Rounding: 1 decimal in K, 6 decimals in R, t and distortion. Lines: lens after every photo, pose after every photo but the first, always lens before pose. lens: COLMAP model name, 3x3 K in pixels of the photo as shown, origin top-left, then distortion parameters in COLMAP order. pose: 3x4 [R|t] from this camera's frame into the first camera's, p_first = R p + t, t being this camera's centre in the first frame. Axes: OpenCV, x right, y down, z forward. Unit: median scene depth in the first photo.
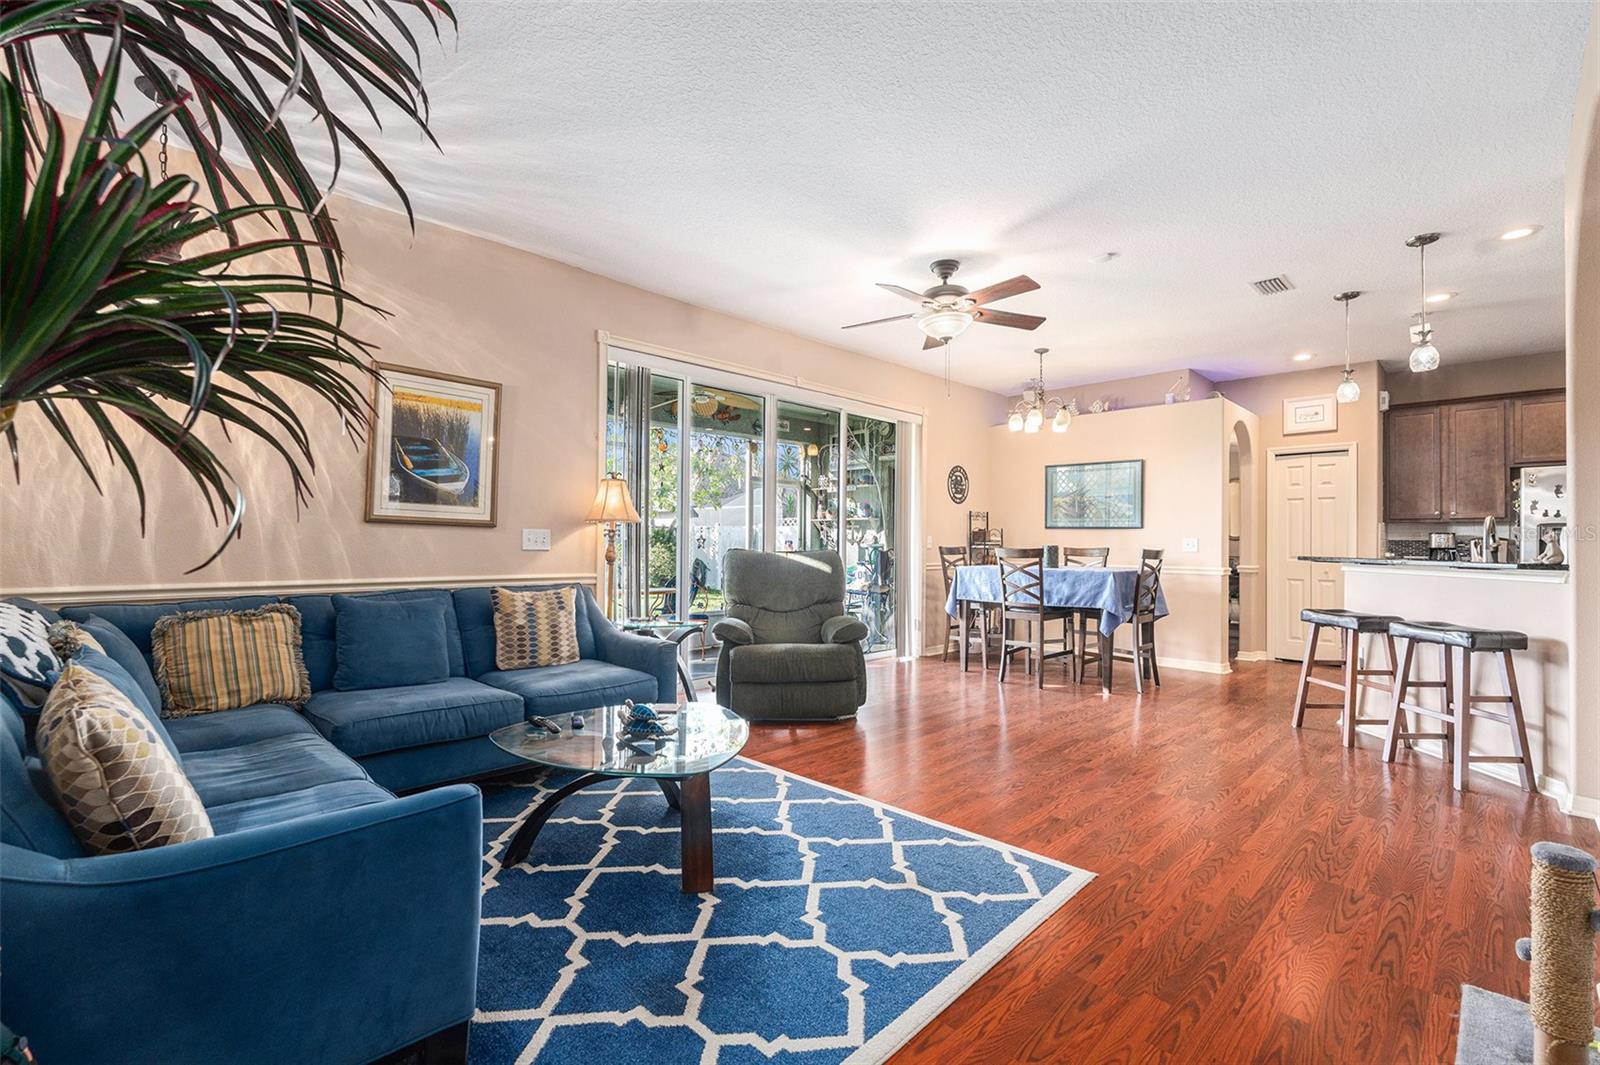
lens RADIAL K [[702.7, 0, 806.5], [0, 702.7, 533.5], [0, 0, 1]] dist [-0.008739, 0.001264]
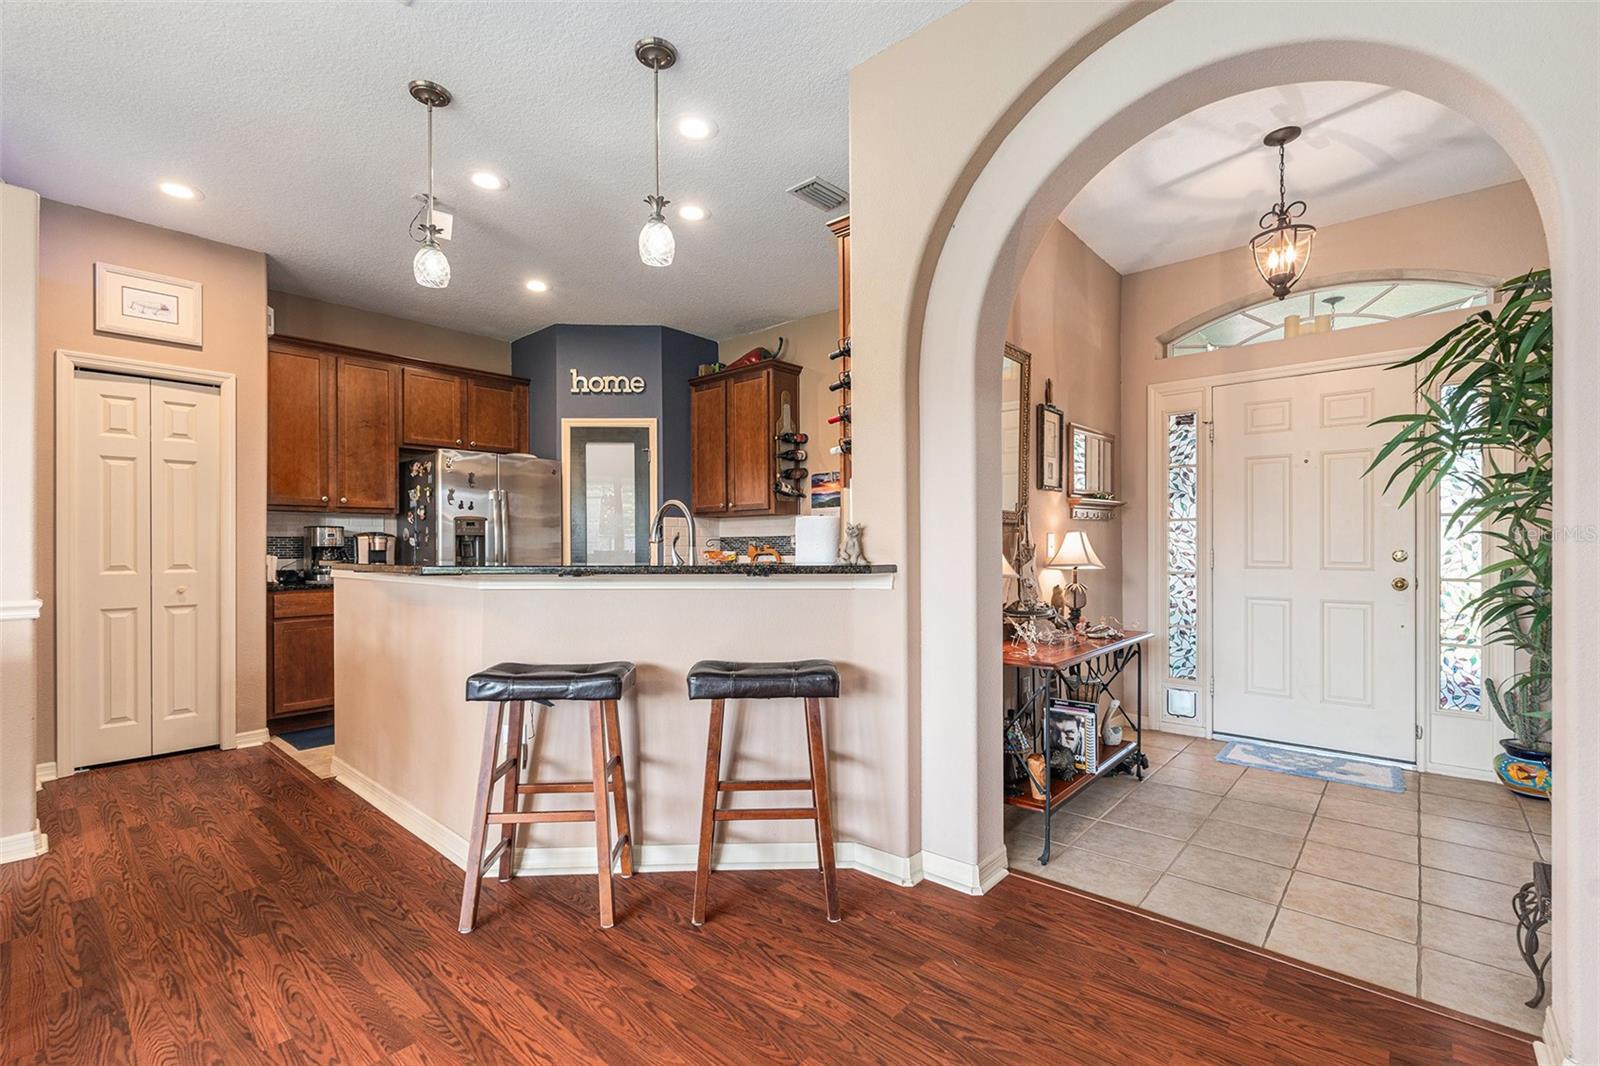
lens RADIAL K [[702.7, 0, 775.0], [0, 702.7, 544.8], [0, 0, 1]] dist [-0.008739, 0.001264]
pose [[-0.036688, -0.010317, 0.999274, 0.243280], [-0.011062, 0.999890, 0.009917, 0.011779], [-0.999266, -0.010690, -0.036798, 0.913366]]
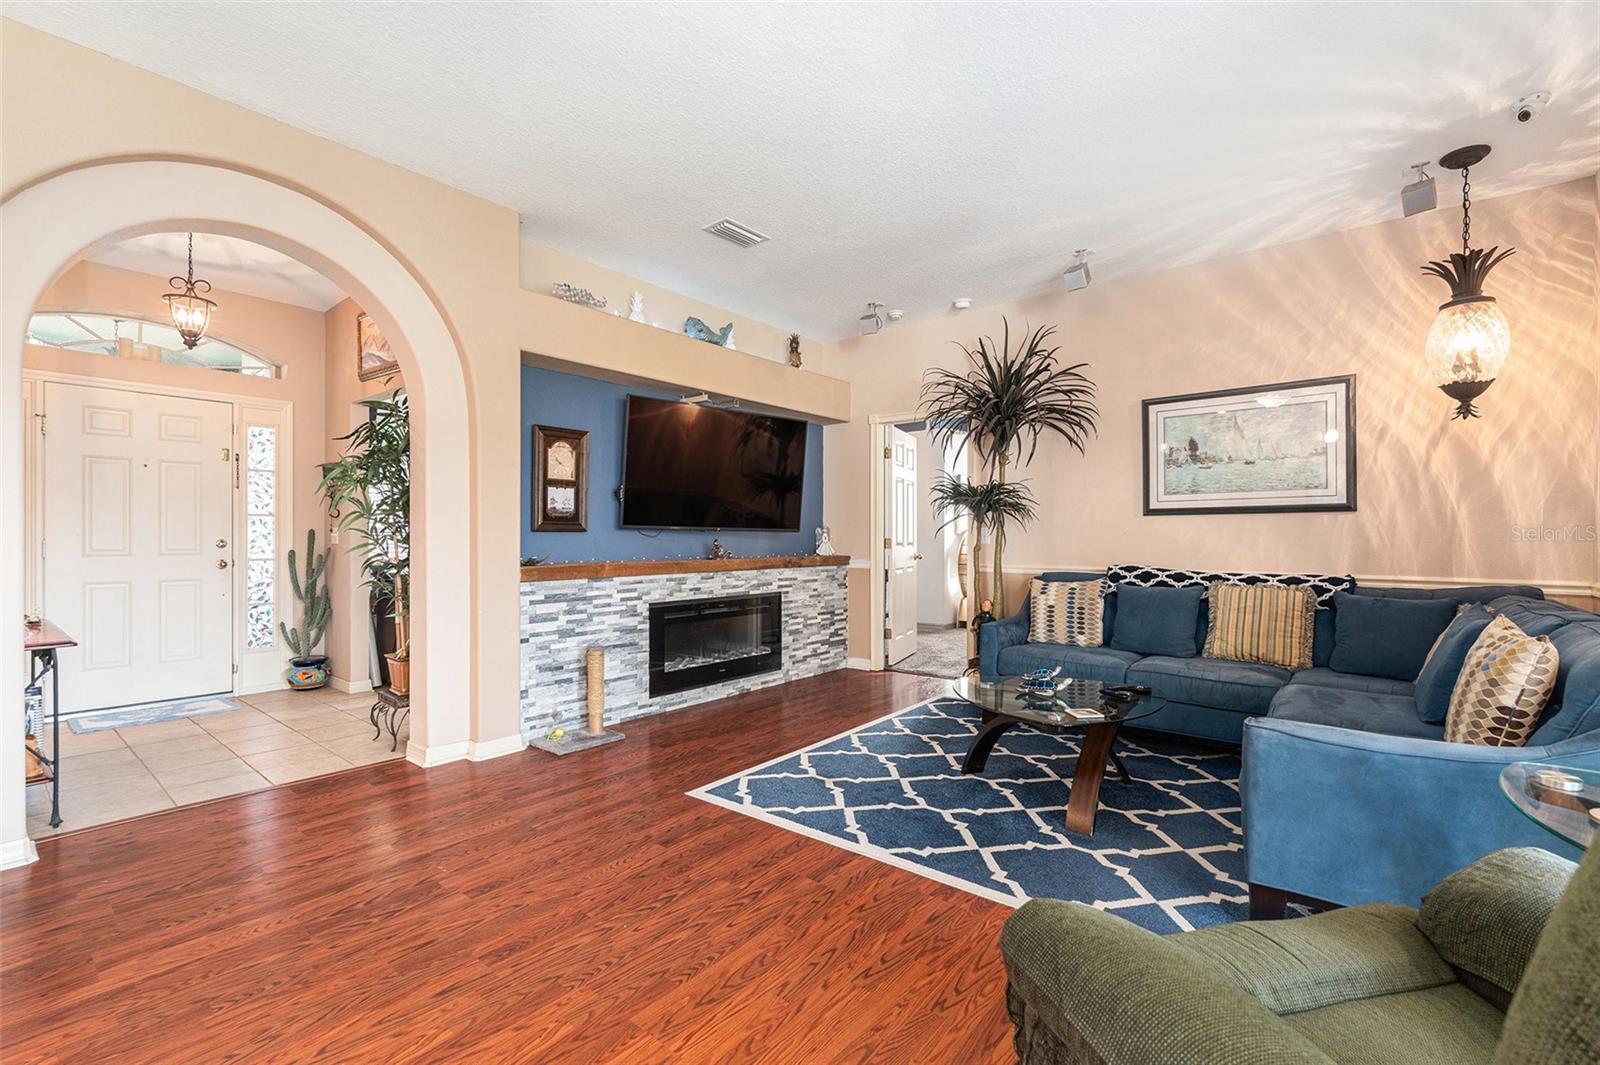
lens RADIAL K [[702.7, 0, 811.2], [0, 702.7, 543.4], [0, 0, 1]] dist [-0.008739, 0.001264]
pose [[-0.995223, -0.010776, -0.097034, 0.193861], [-0.010339, 0.999934, -0.005010, 0.021128], [0.097082, -0.003983, -0.995268, 1.417718]]
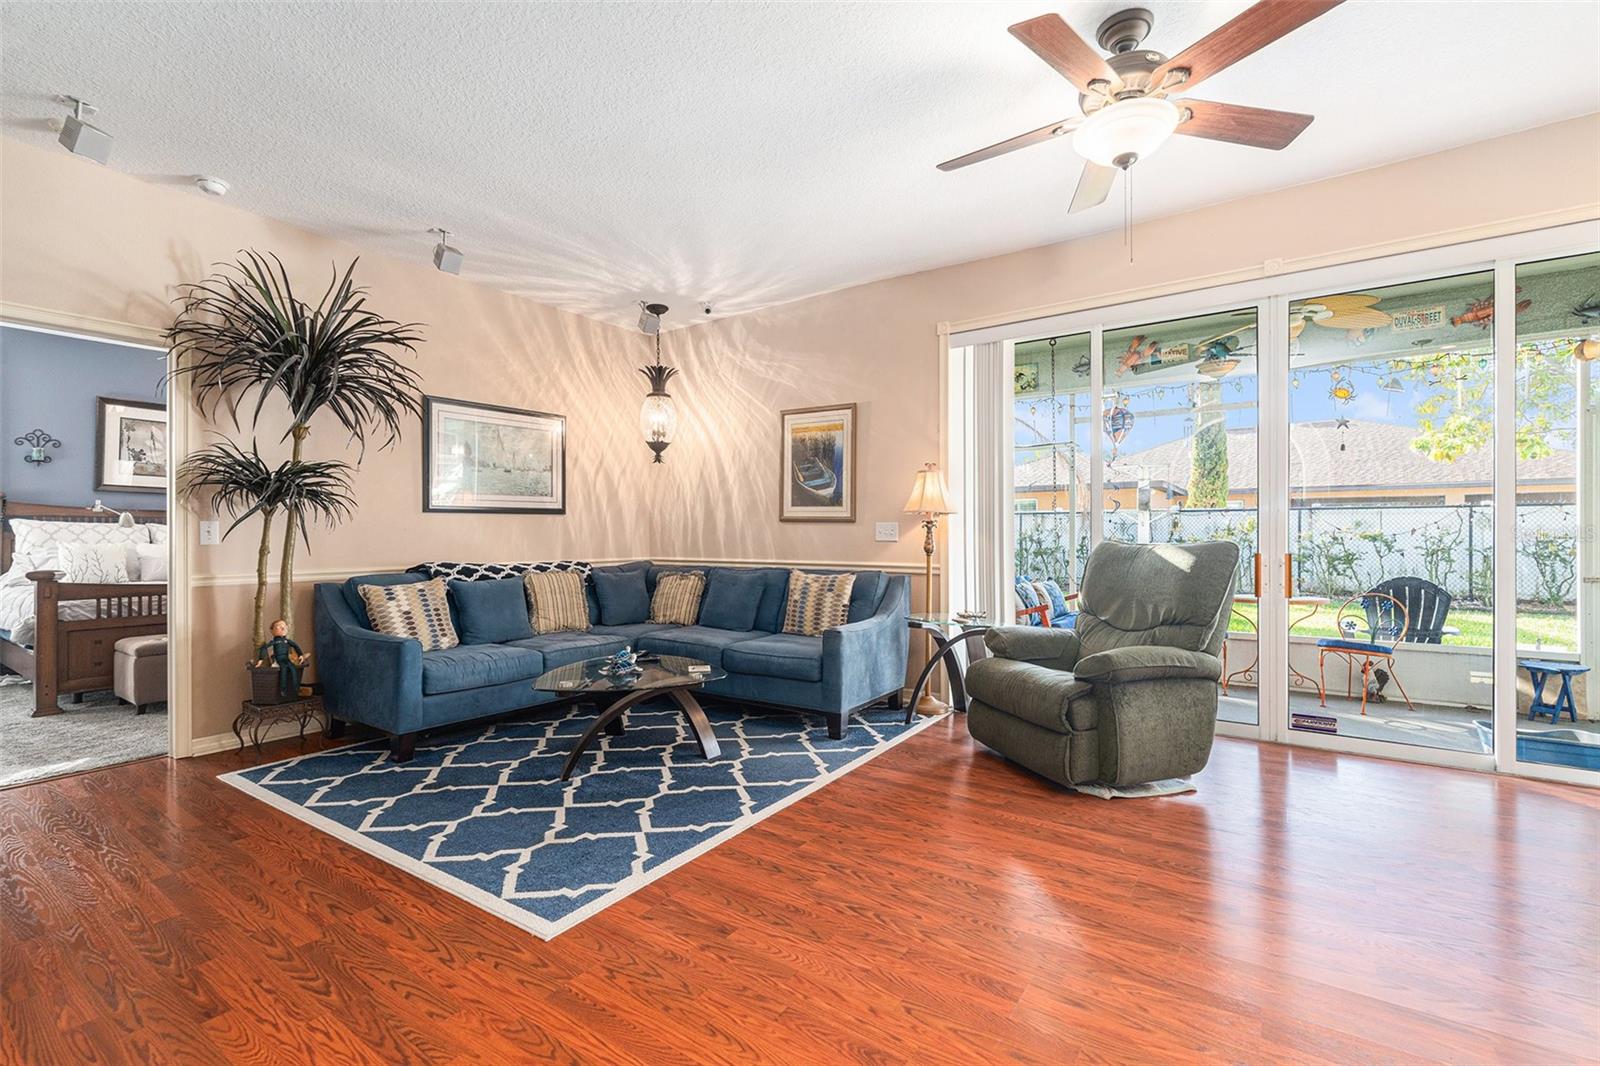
lens RADIAL K [[702.7, 0, 787.0], [0, 702.7, 553.9], [0, 0, 1]] dist [-0.008739, 0.001264]
pose [[0.171747, 0.019299, -0.984952, 0.770085], [0.017851, 0.999583, 0.022699, 0.016543], [0.984979, -0.021481, 0.171331, 0.704722]]
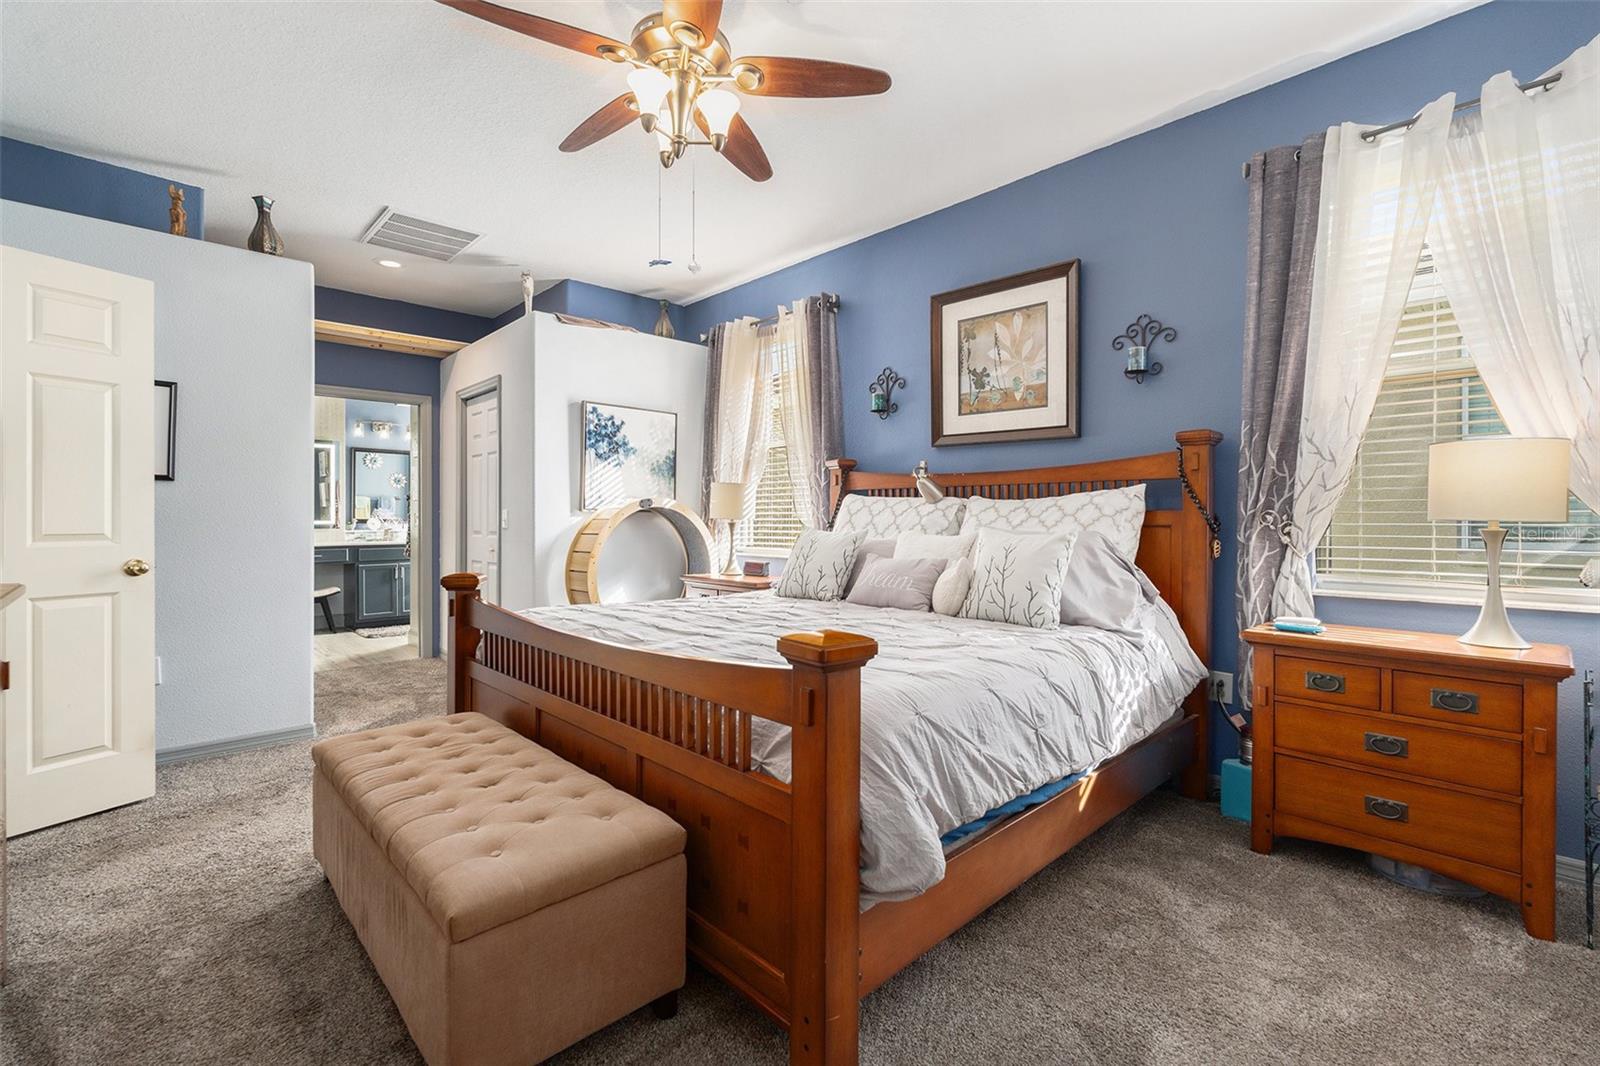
lens RADIAL K [[702.7, 0, 803.7], [0, 702.7, 521.1], [0, 0, 1]] dist [-0.008739, 0.001264]
pose [[-0.999953, -0.009370, 0.002313, -0.827937], [-0.009389, 0.999920, -0.008526, -0.000637], [-0.002233, -0.008547, -0.999961, 0.453310]]
